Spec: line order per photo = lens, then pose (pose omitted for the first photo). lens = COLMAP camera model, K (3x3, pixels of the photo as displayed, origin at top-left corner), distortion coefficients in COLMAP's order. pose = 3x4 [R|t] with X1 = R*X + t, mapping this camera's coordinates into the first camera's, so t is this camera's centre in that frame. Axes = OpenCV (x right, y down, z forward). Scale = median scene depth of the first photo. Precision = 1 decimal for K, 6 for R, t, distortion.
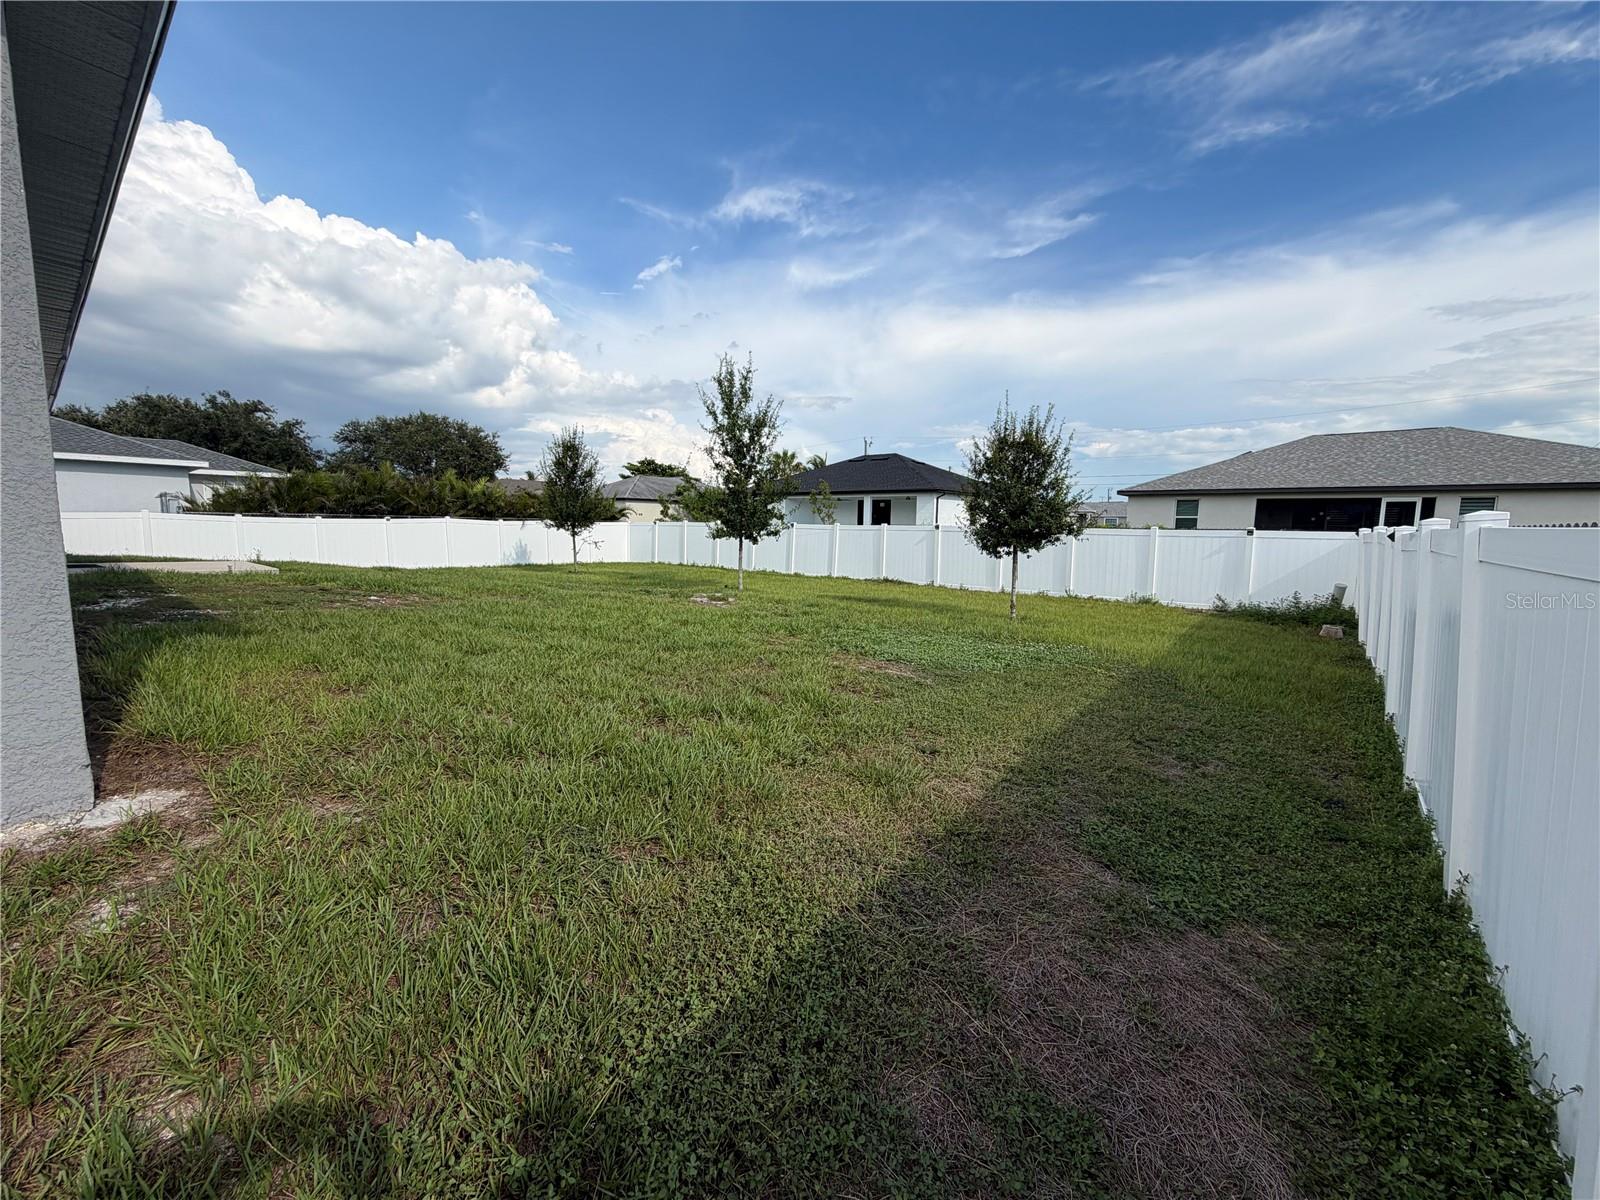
lens RADIAL K [[646.7, 0, 800.0], [0, 646.7, 600.0], [0, 0, 1]] dist [-0.001335, -0.000683]
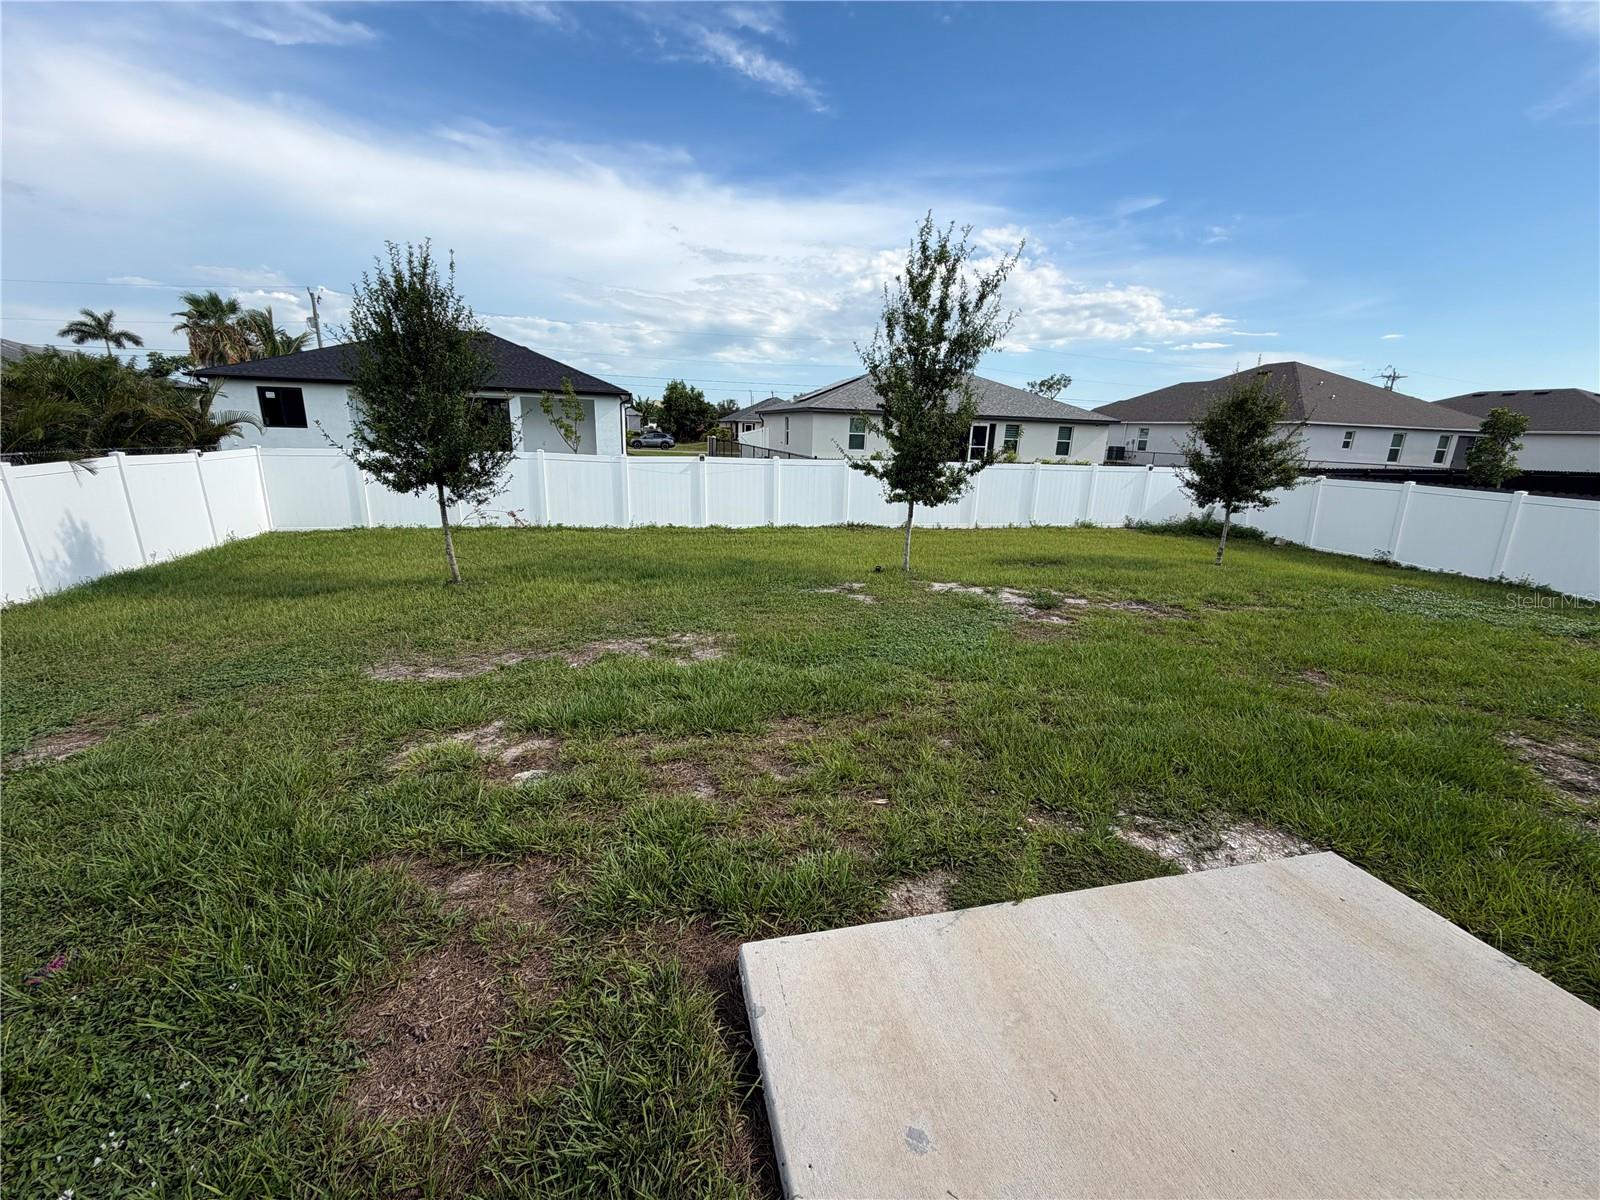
lens RADIAL K [[646.7, 0, 800.0], [0, 646.7, 600.0], [0, 0, 1]] dist [-0.001335, -0.000683]
pose [[0.579046, -0.204973, 0.789108, -0.425679], [0.068736, 0.976708, 0.203264, -0.079656], [-0.812392, -0.063459, 0.579648, 0.392706]]
